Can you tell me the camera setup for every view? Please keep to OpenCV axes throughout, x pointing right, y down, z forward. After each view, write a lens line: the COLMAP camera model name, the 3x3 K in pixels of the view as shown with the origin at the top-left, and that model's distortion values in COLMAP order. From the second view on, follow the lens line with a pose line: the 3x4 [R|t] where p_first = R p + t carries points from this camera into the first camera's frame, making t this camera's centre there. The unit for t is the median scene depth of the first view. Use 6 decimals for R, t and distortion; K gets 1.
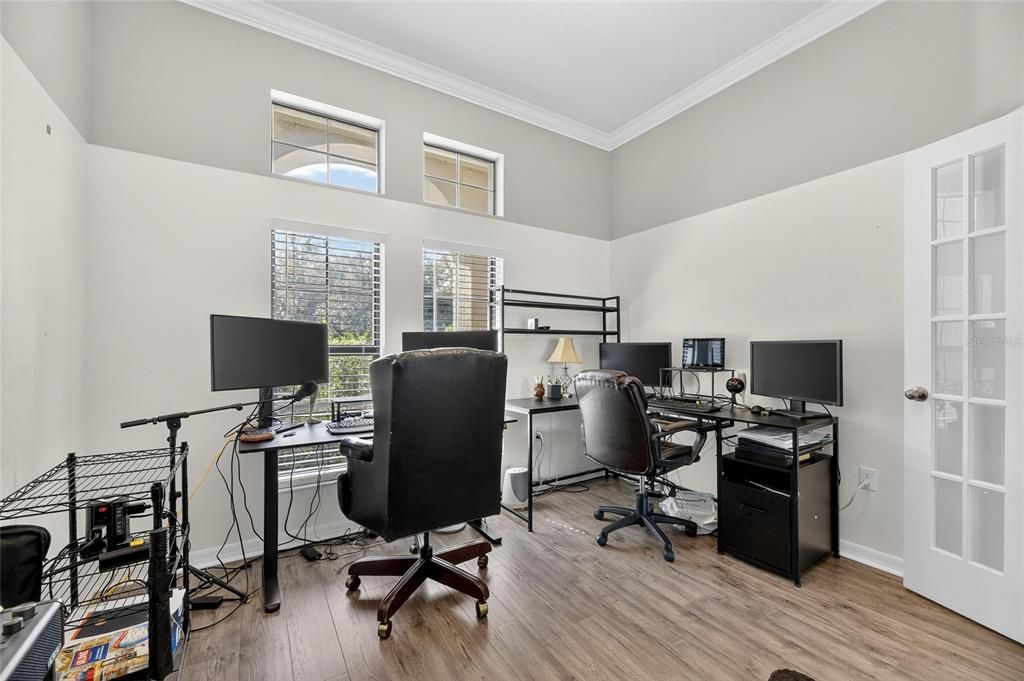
lens RADIAL K [[414.7, 0, 511.3], [0, 414.7, 345.8], [0, 0, 1]] dist [-0.002165, -0.000275]
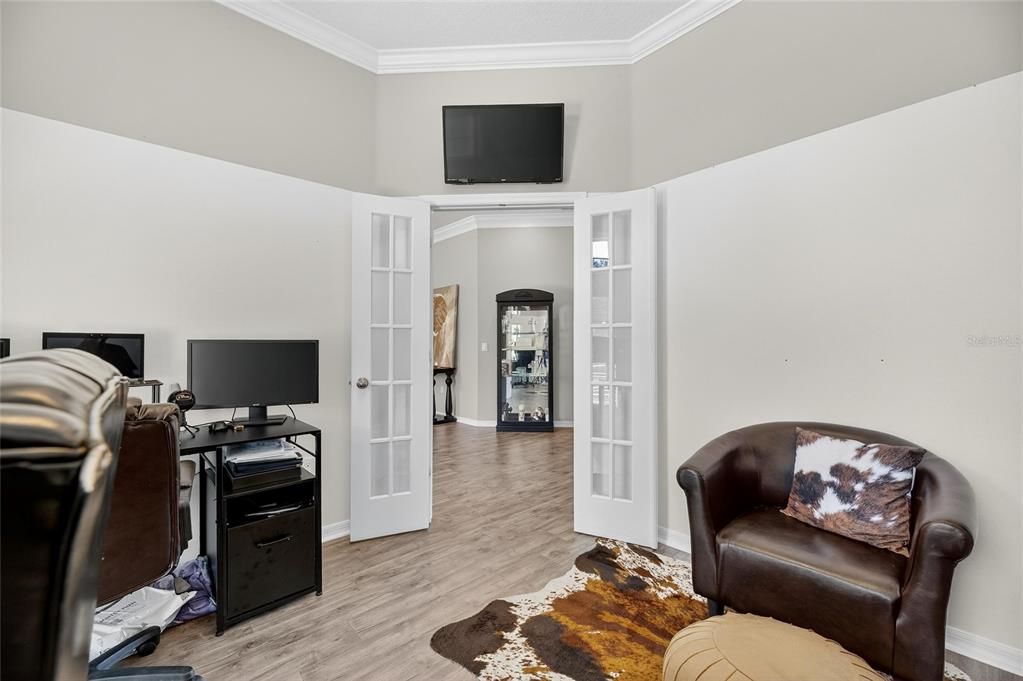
lens RADIAL K [[414.3, 0, 511.4], [0, 414.3, 343.3], [0, 0, 1]] dist [-0.002165, -0.000275]
pose [[-0.171743, 0.008972, 0.985101, -0.336338], [-0.000107, 0.999958, -0.009126, 0.003870], [-0.985142, -0.001673, -0.171734, 0.713975]]
